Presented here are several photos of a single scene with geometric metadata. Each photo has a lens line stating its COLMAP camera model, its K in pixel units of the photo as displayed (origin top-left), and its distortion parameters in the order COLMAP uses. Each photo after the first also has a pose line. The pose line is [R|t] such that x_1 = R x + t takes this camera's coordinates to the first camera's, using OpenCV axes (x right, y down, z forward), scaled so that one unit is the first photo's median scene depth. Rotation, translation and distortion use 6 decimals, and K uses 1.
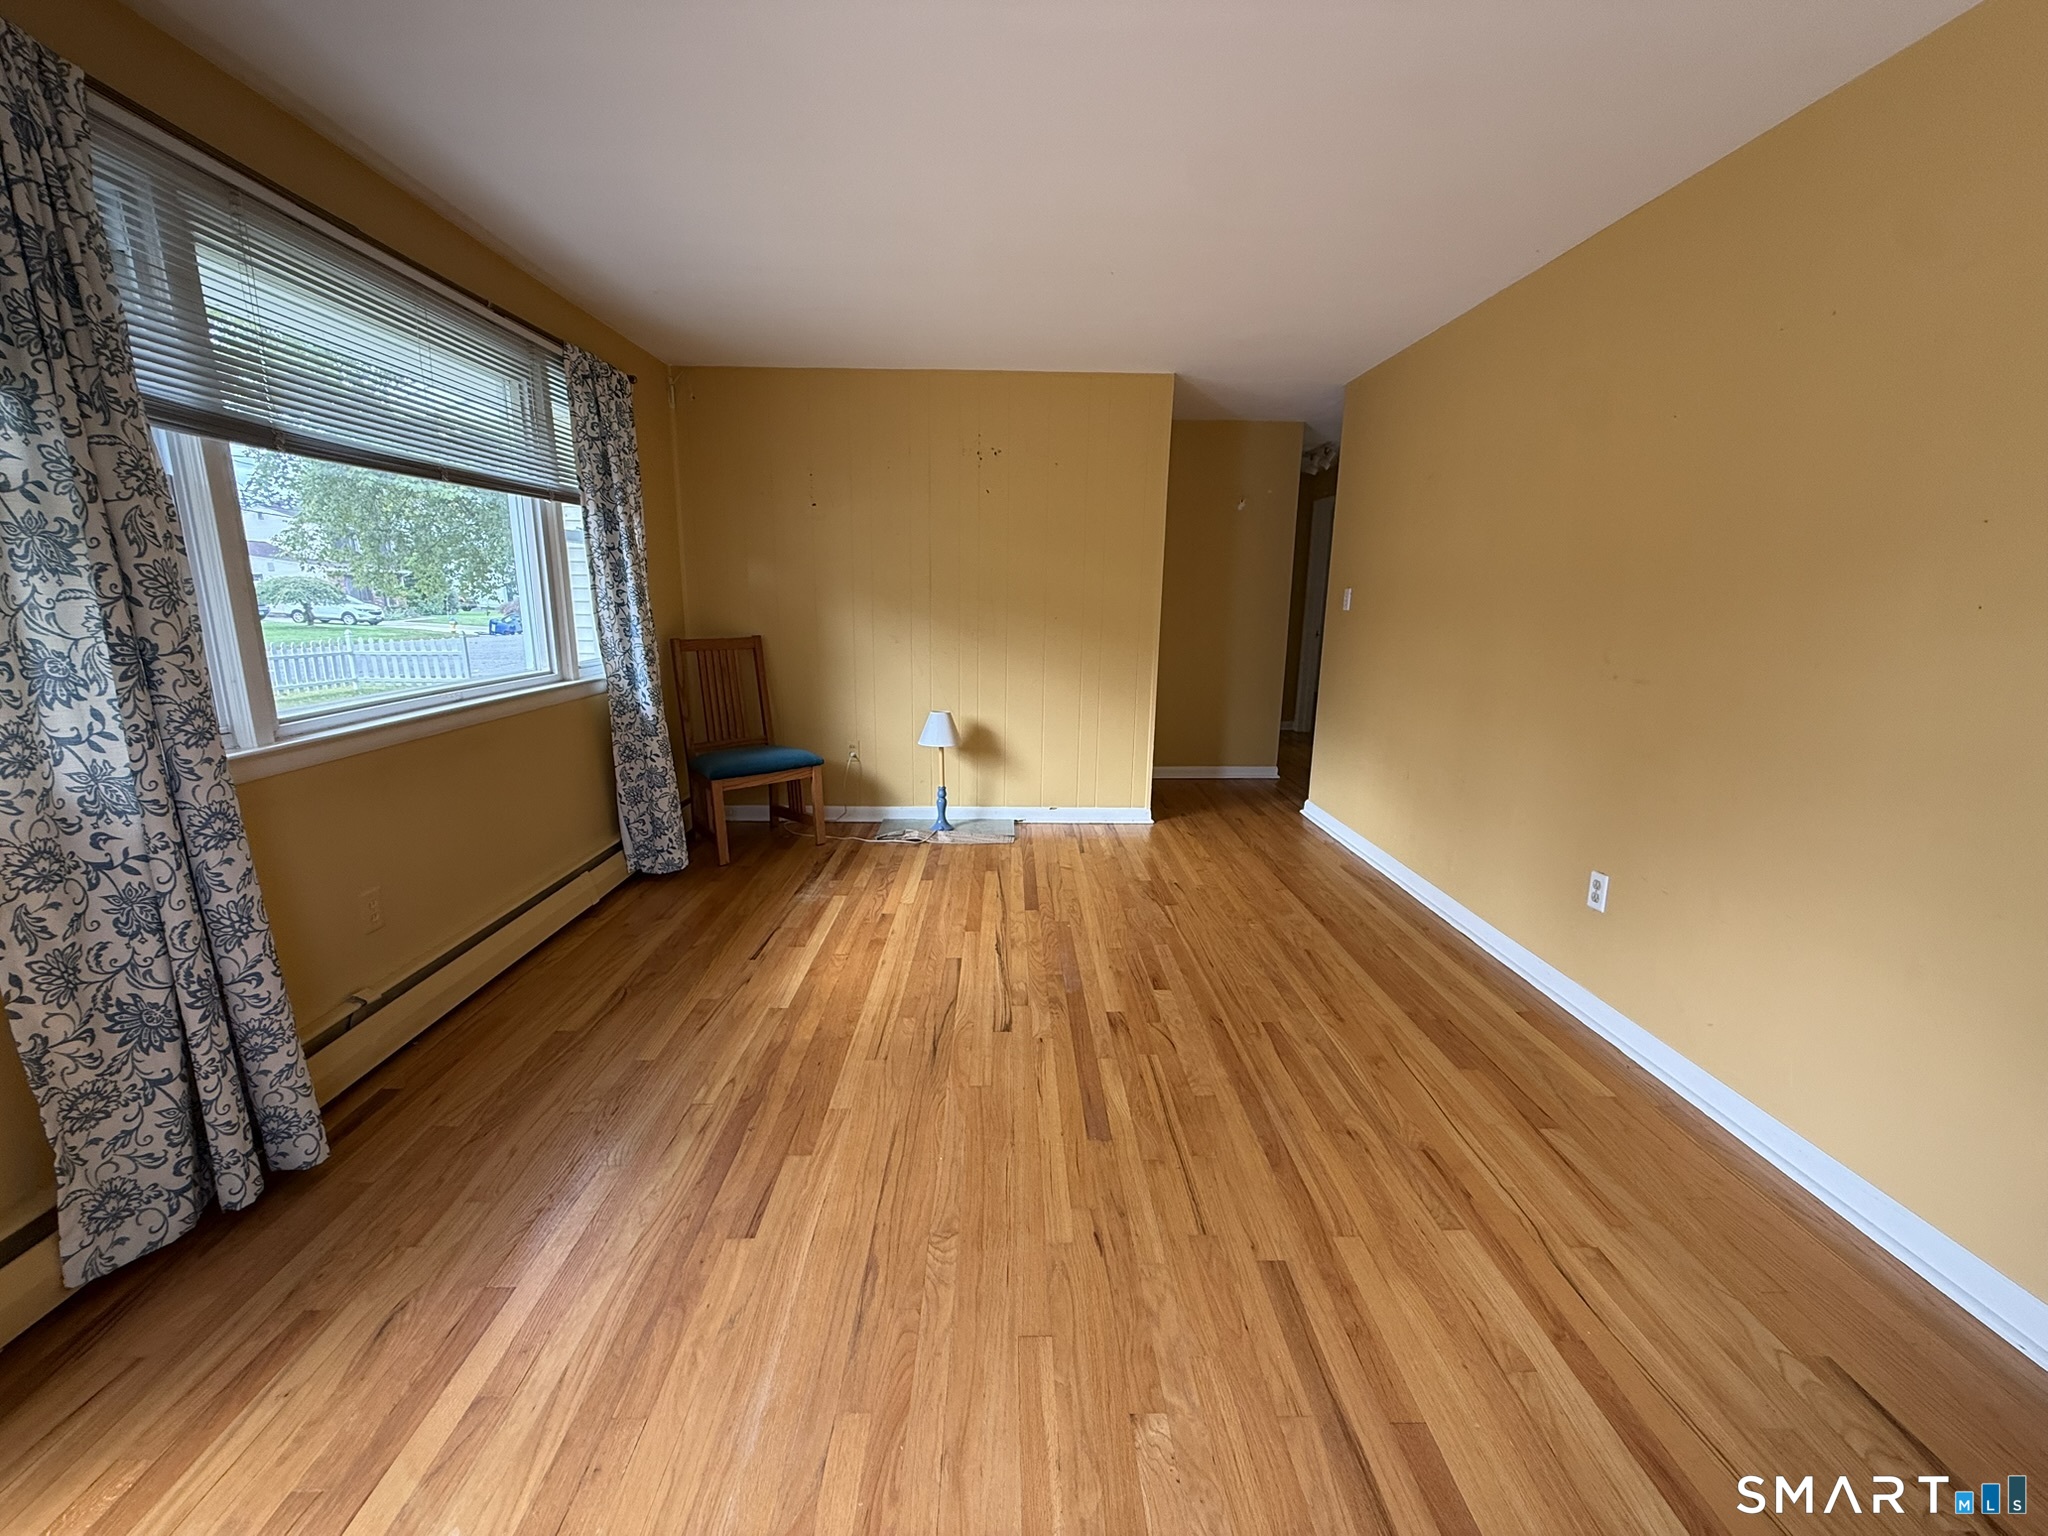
lens RADIAL K [[809.6, 0, 1023.6], [0, 809.6, 768.7], [0, 0, 1]] dist [-0.004646, 0.000399]
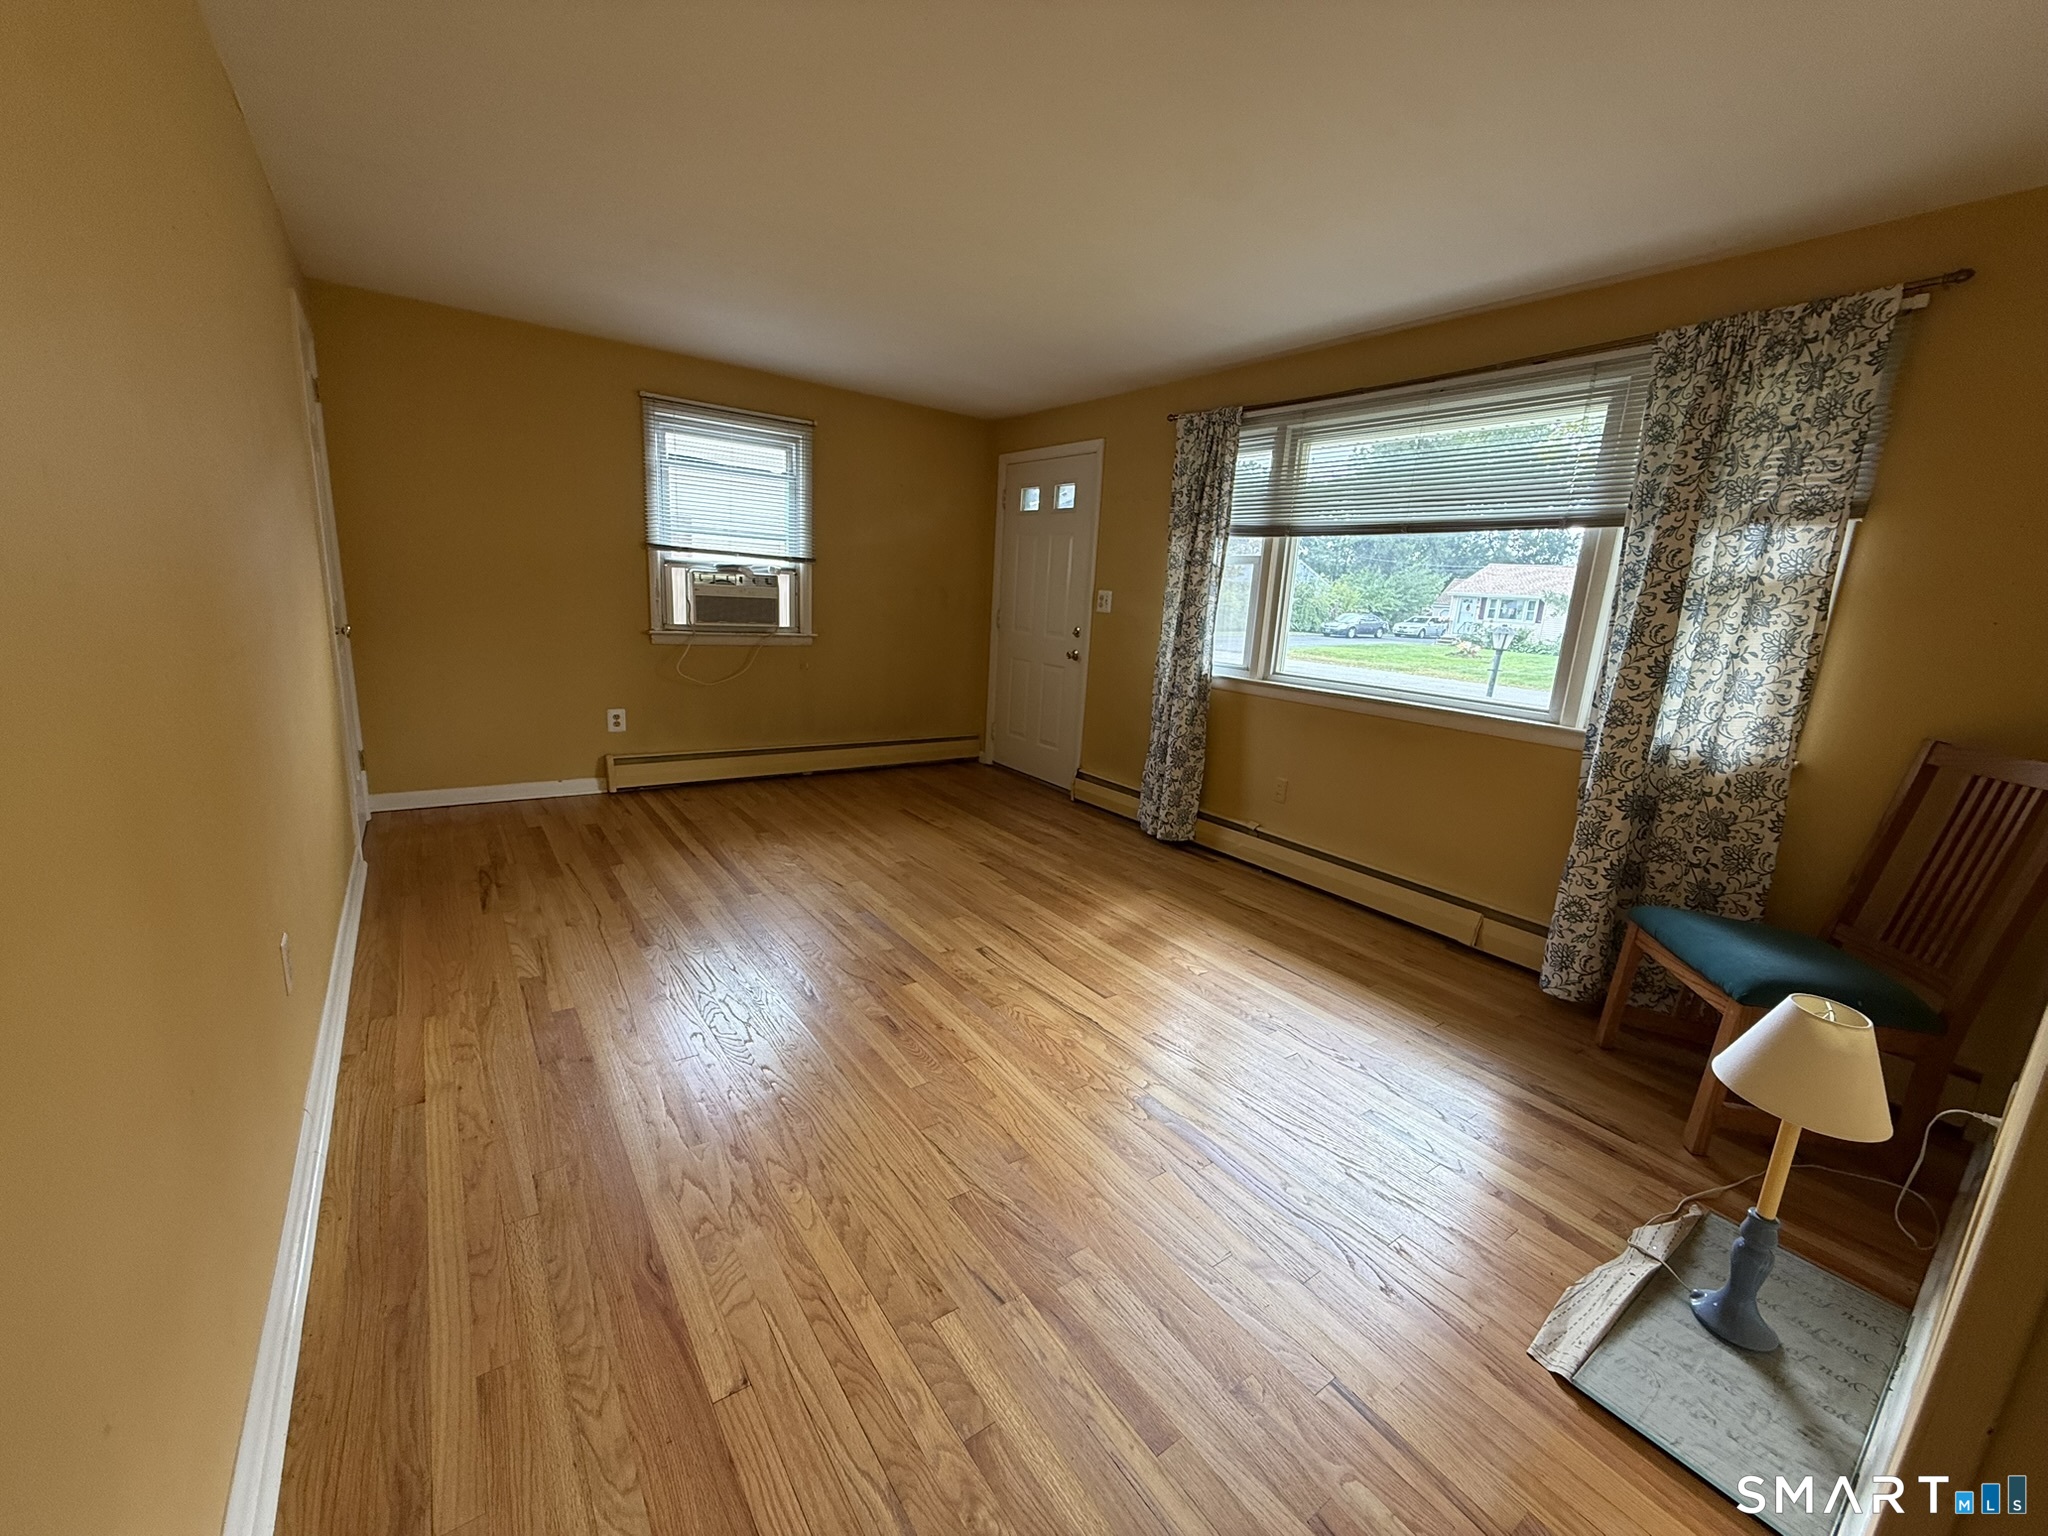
lens RADIAL K [[809.6, 0, 1023.6], [0, 809.6, 768.7], [0, 0, 1]] dist [-0.004646, 0.000399]
pose [[-0.821364, 0.050176, -0.568193, 0.439512], [-0.194022, 0.912150, 0.361024, -0.268646], [0.536392, 0.406774, -0.739472, 1.353065]]
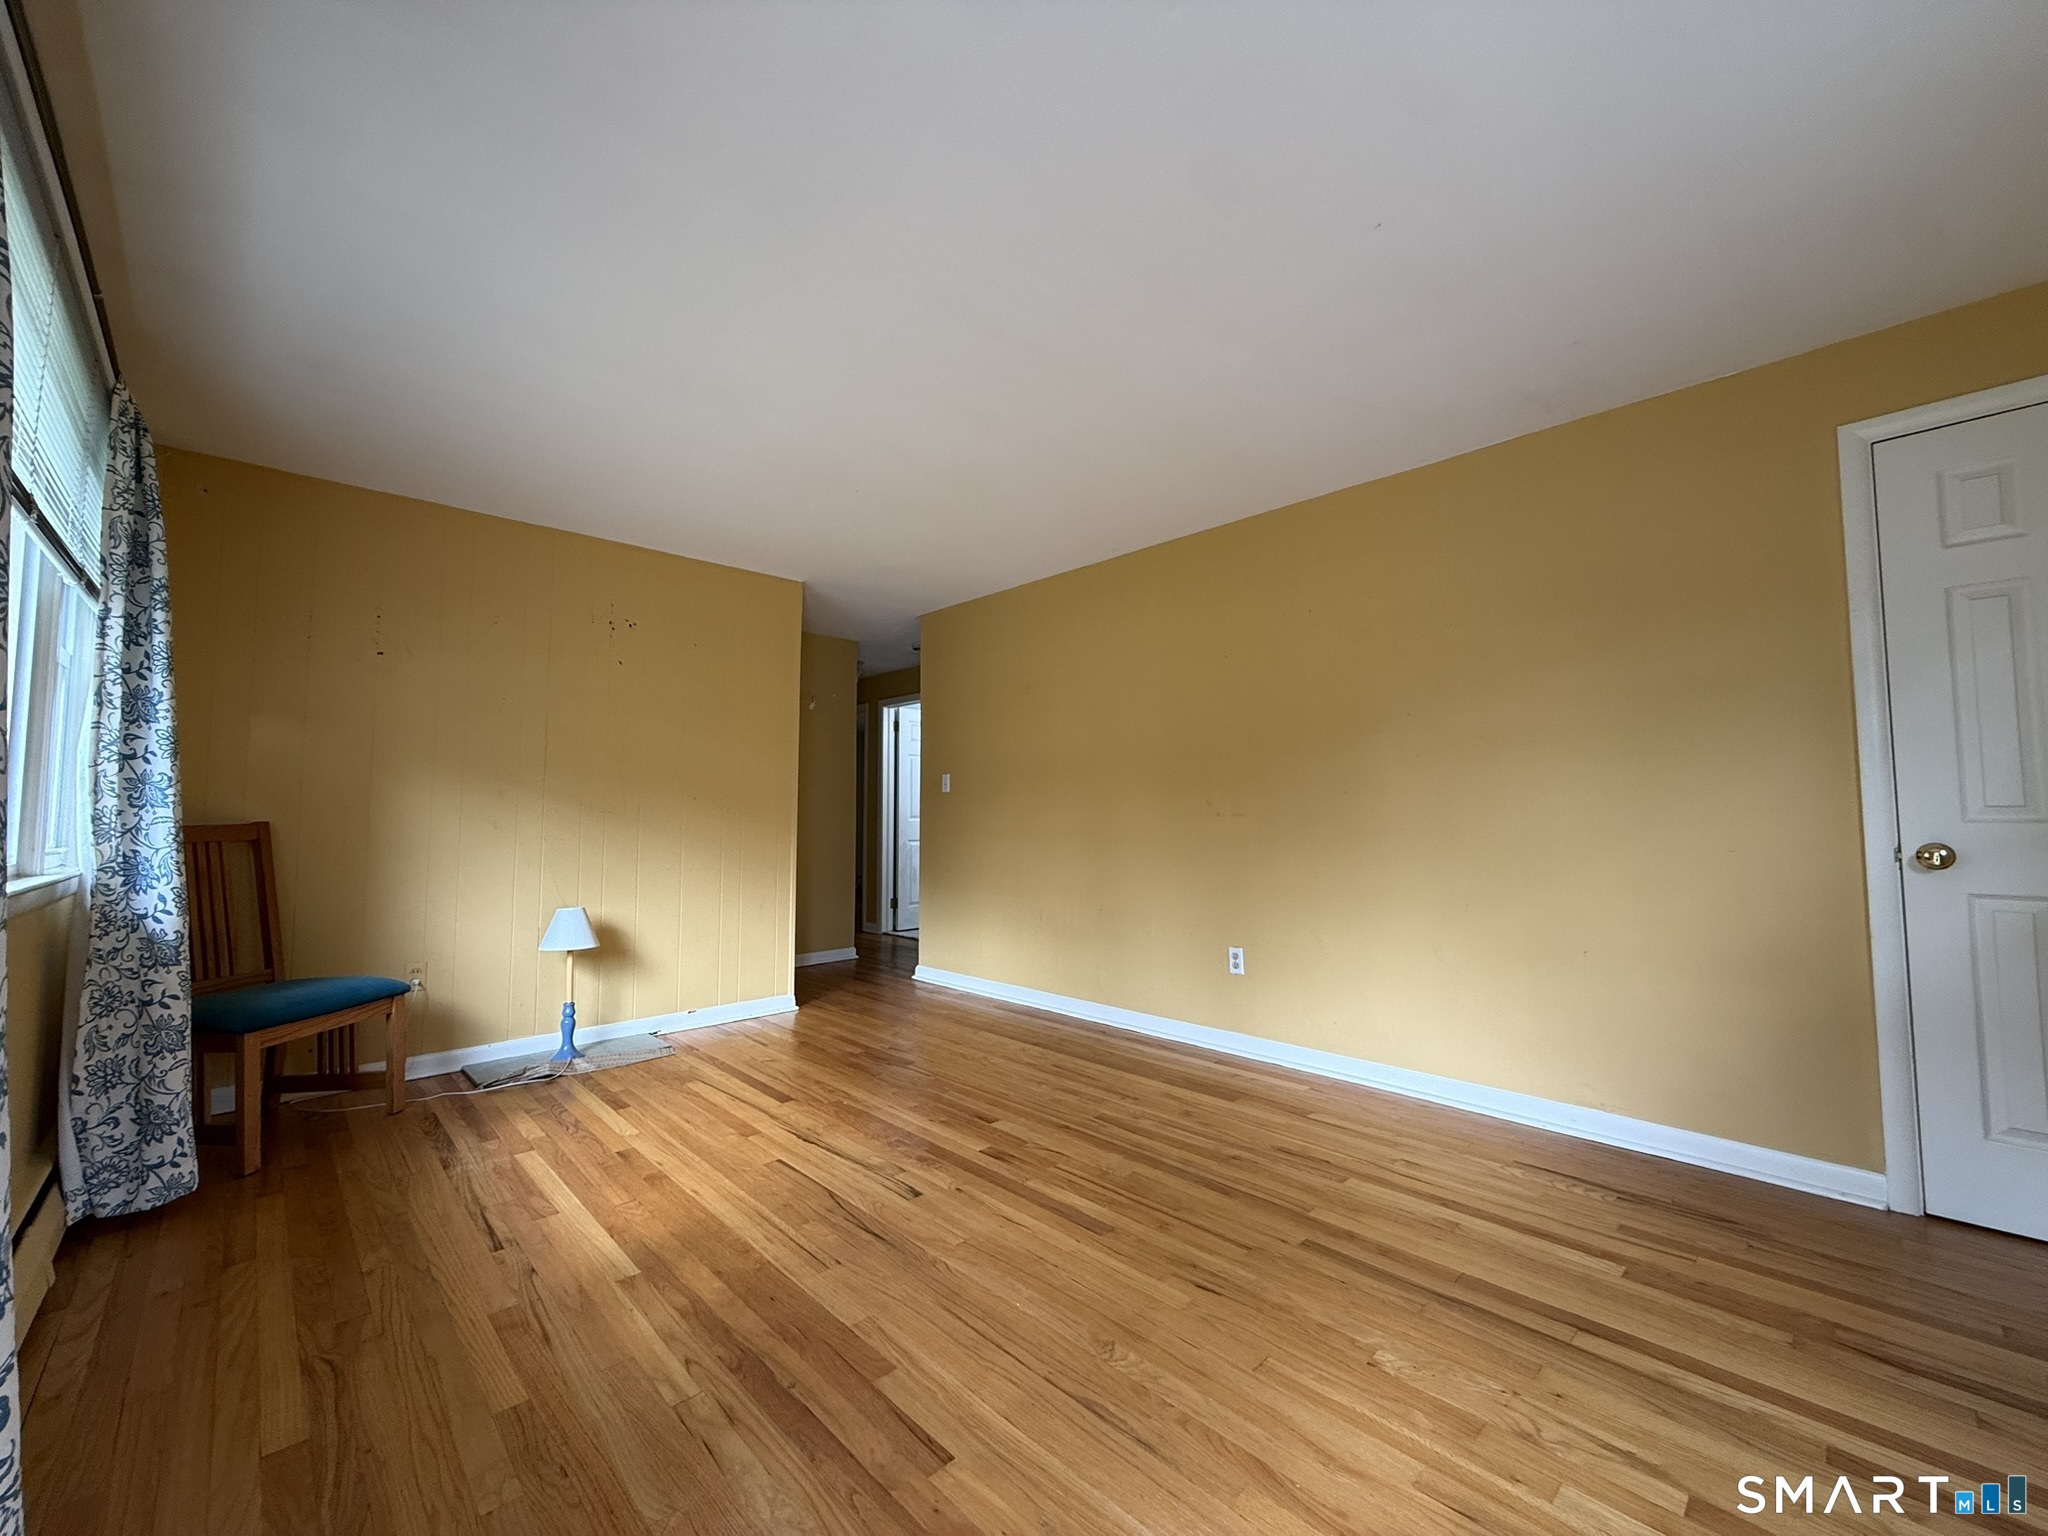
lens RADIAL K [[809.6, 0, 1023.6], [0, 809.6, 768.7], [0, 0, 1]] dist [-0.004646, 0.000399]
pose [[0.736933, 0.026657, 0.675440, -0.428181], [0.156104, 0.965501, -0.208421, 0.047959], [-0.657694, 0.259031, 0.707348, 0.104777]]
